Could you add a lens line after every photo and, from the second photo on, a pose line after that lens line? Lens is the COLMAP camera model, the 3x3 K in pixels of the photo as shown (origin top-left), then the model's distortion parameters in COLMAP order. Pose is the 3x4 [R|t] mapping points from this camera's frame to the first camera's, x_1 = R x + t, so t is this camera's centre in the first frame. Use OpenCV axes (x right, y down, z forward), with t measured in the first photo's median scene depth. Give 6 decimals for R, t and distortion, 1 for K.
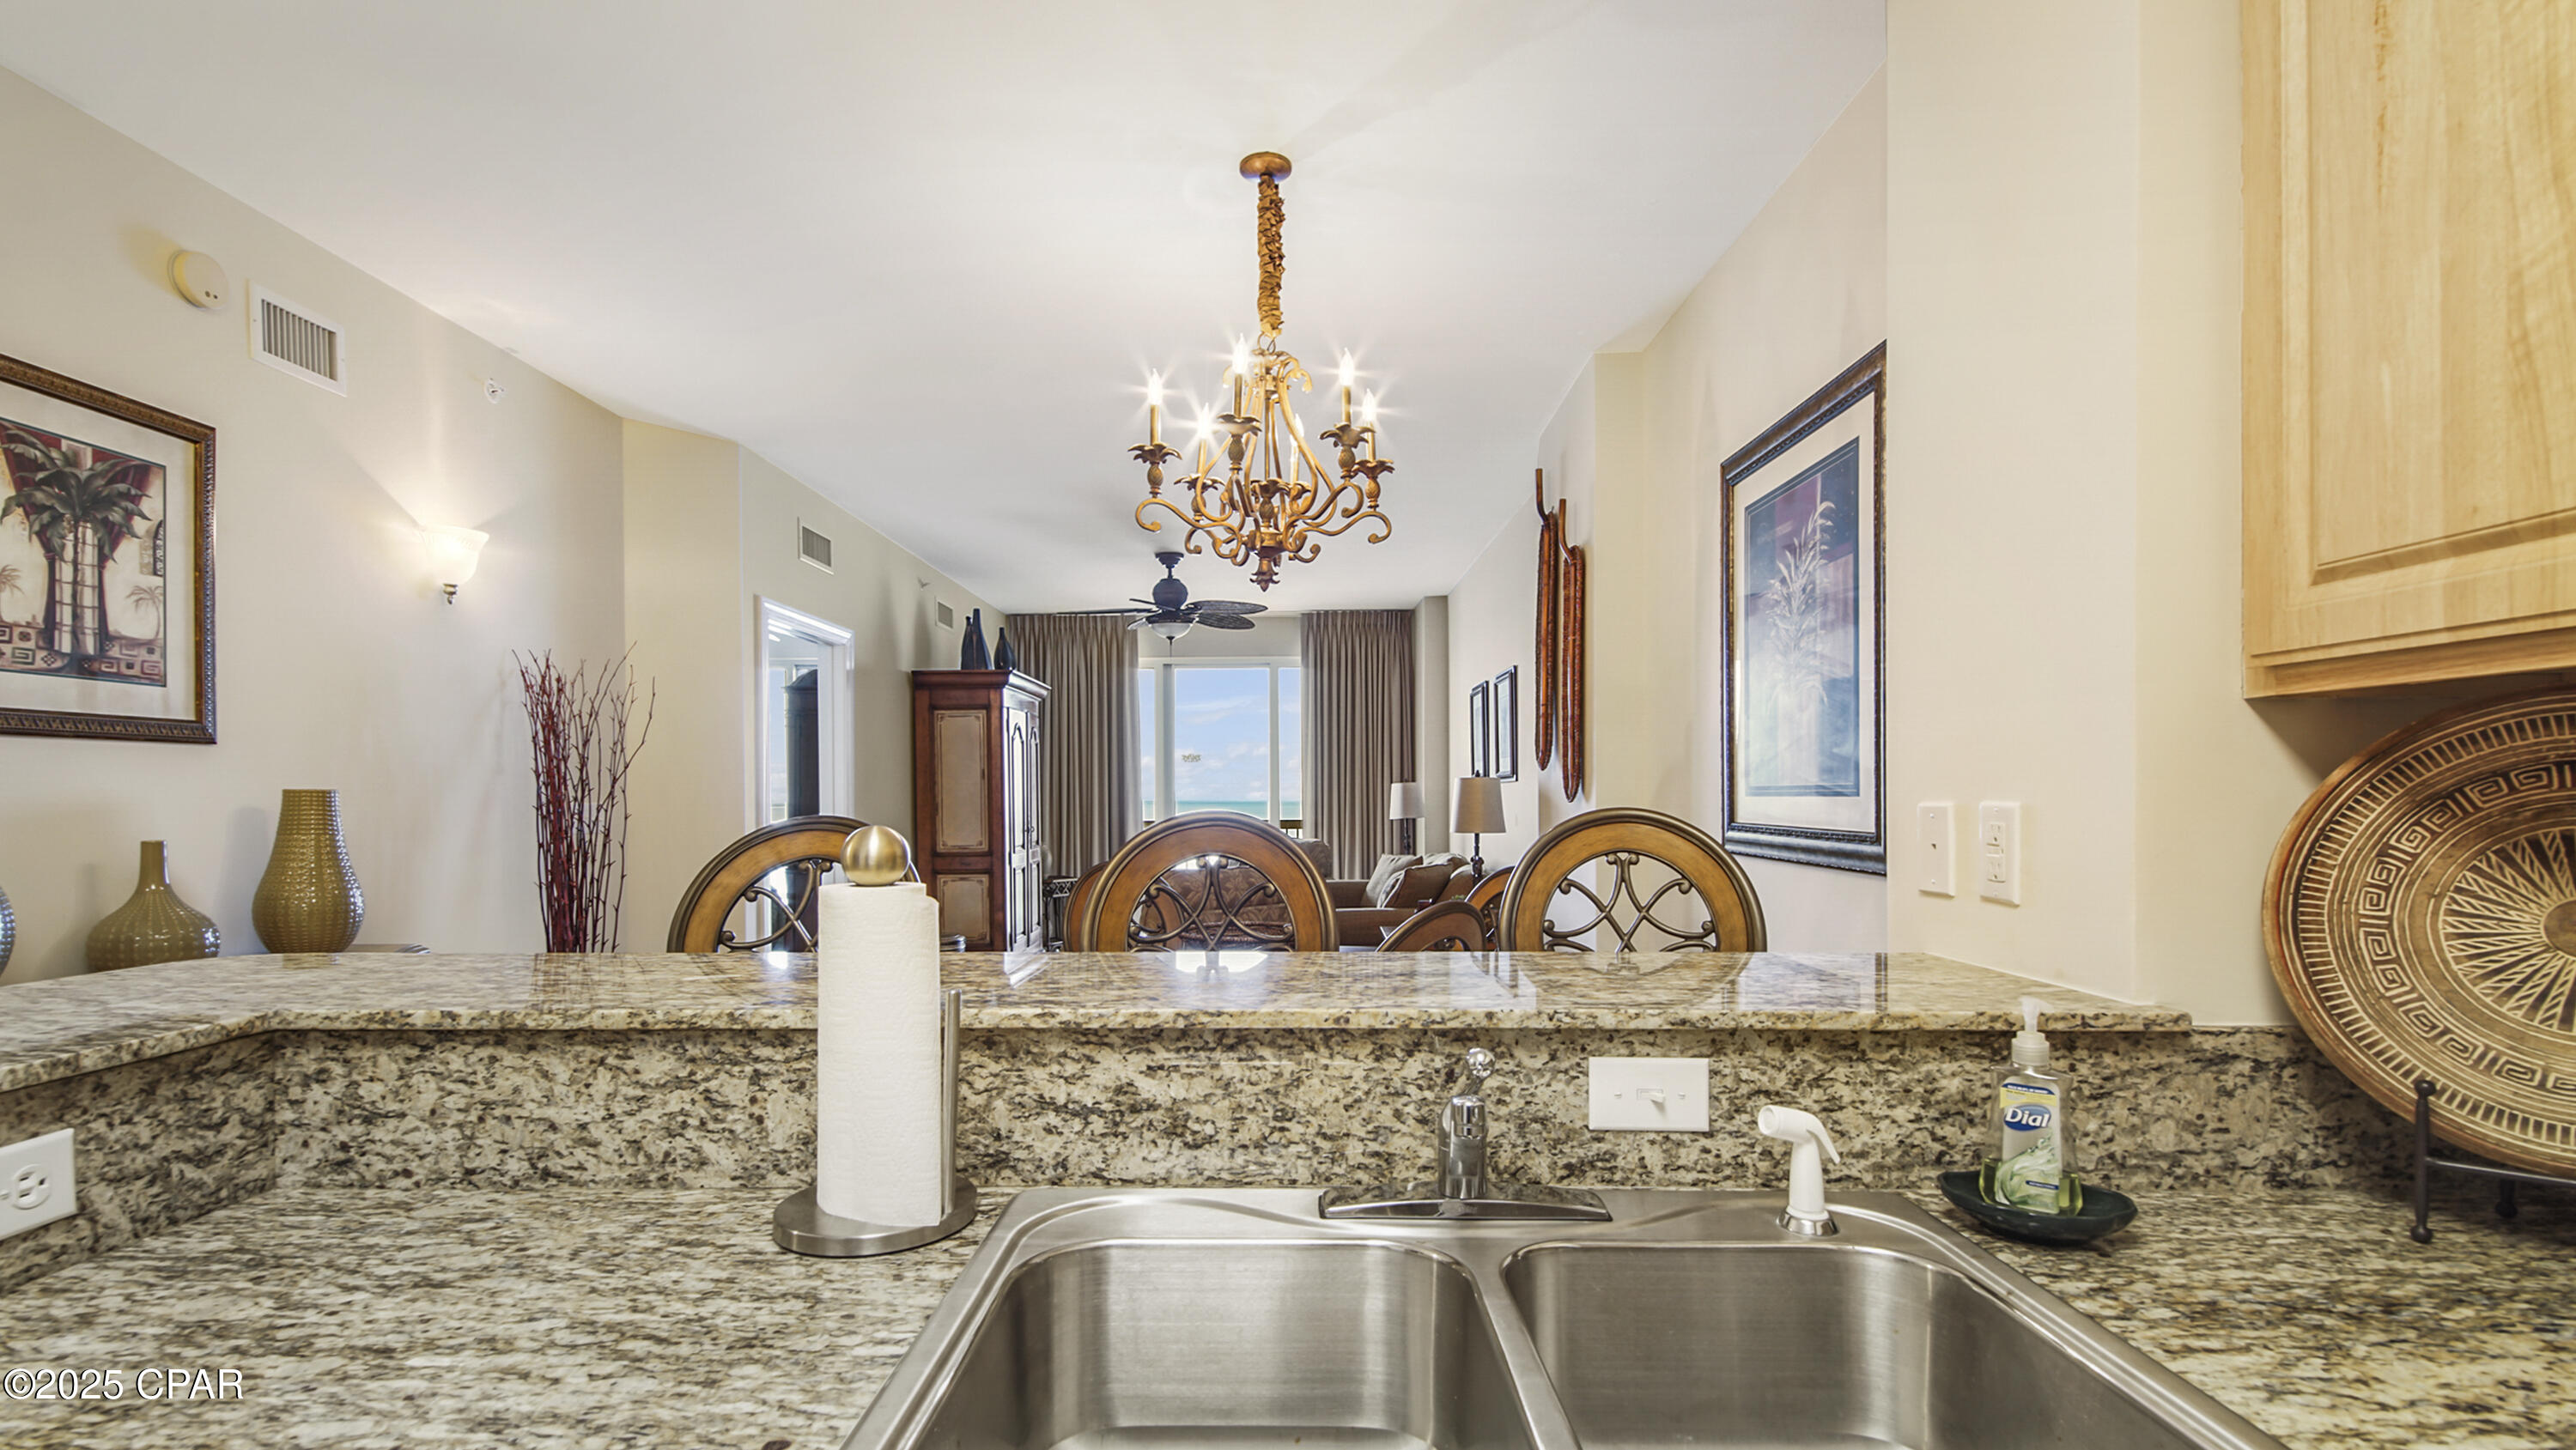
lens RADIAL K [[1151.3, 0, 1240.0], [0, 1151.3, 800.0], [0, 0, 1]] dist [0.031940, -0.013113]
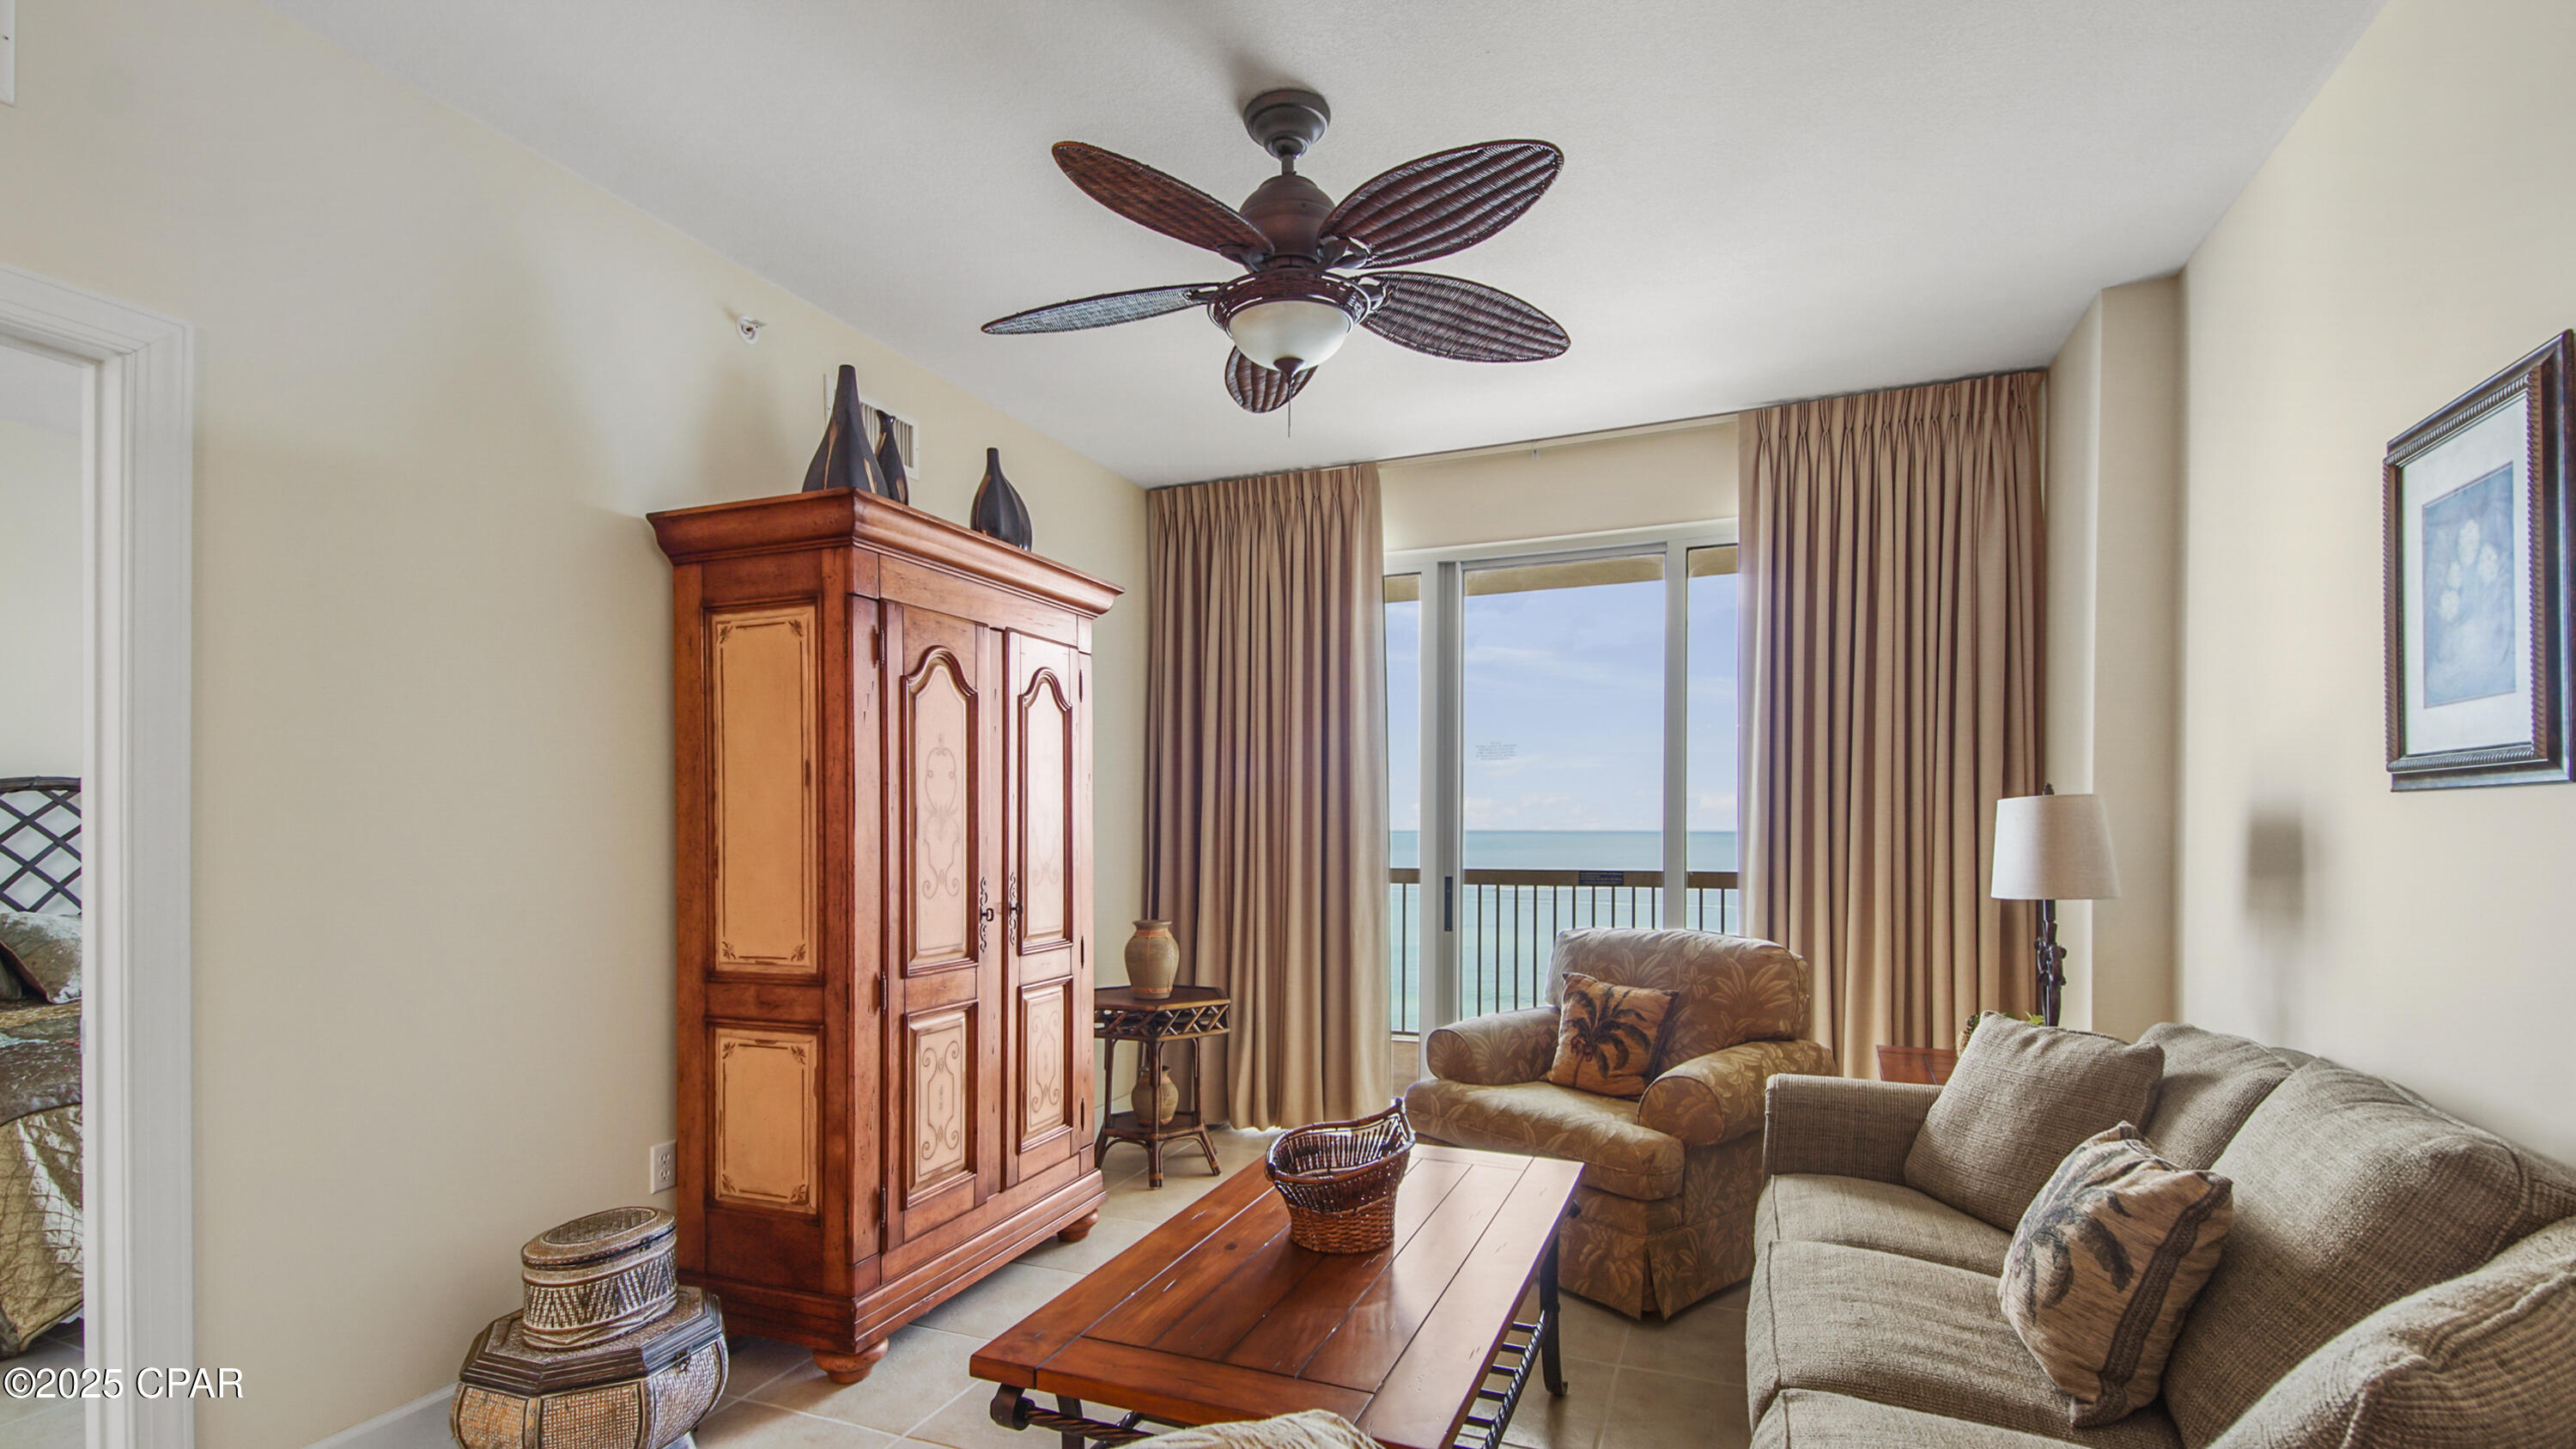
lens RADIAL K [[1191.2, 0, 1256.9], [0, 1191.2, 837.0], [0, 0, 1]] dist [0.032671, -0.000259]
pose [[0.936255, 0.006733, -0.351256, 0.151635], [-0.004405, 0.999963, 0.007424, -0.012571], [0.351293, -0.005403, 0.936250, 1.811141]]
